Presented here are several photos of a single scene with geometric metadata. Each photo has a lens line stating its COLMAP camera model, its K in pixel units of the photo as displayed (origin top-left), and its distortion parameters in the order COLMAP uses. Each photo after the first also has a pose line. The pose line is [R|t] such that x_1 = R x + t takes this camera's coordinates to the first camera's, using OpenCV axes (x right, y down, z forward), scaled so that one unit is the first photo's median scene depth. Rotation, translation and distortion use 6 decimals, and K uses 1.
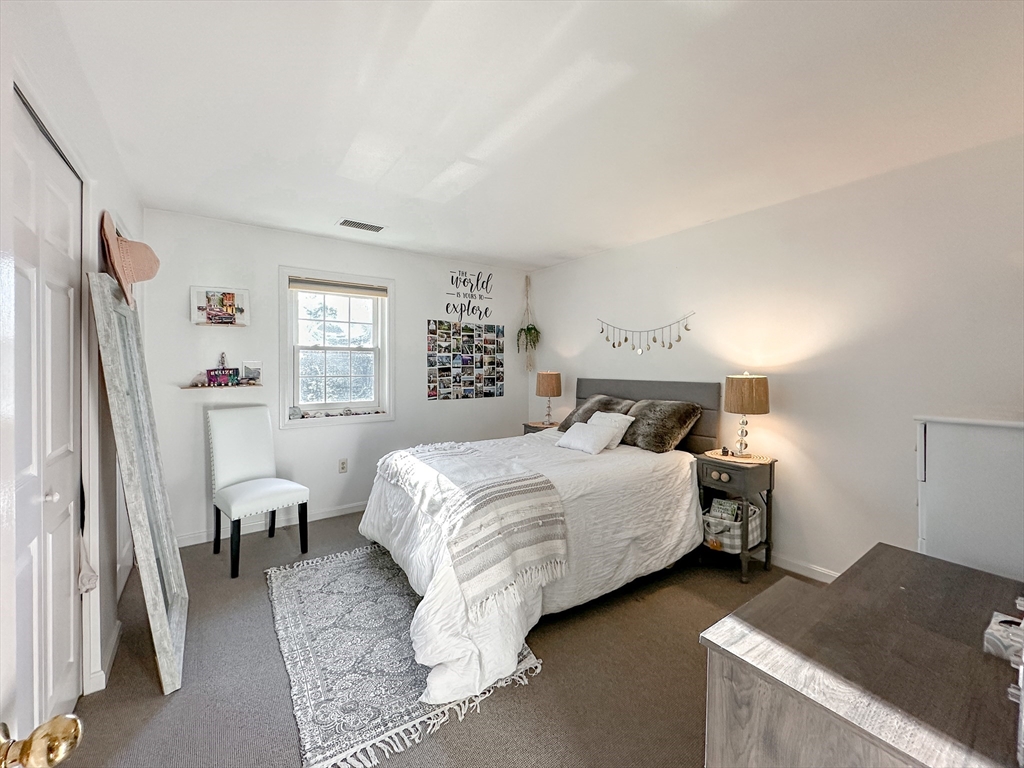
lens RADIAL K [[417.6, 0, 508.5], [0, 417.6, 357.1], [0, 0, 1]] dist [0.000072, 0.000310]
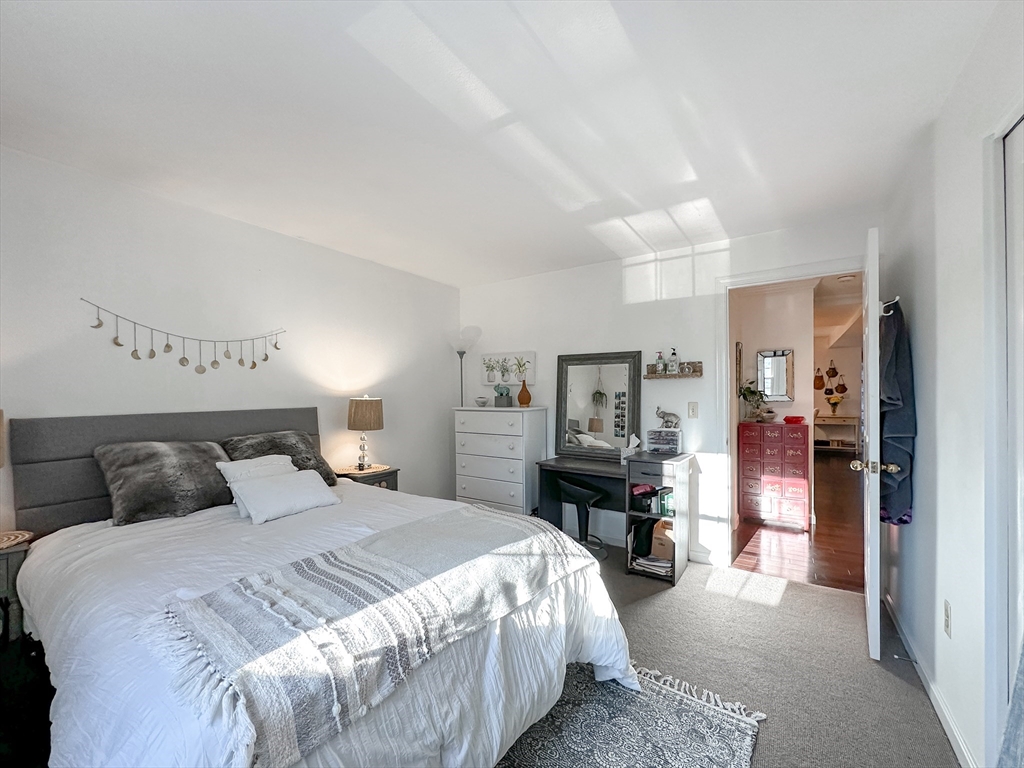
lens RADIAL K [[411.2, 0, 514.3], [0, 411.2, 385.2], [0, 0, 1]] dist [-0.002143, -0.000422]
pose [[-0.356956, 0.018401, 0.933940, -0.566440], [-0.011054, 0.999653, -0.023920, 0.026863], [-0.934056, -0.018862, -0.356629, 0.875042]]
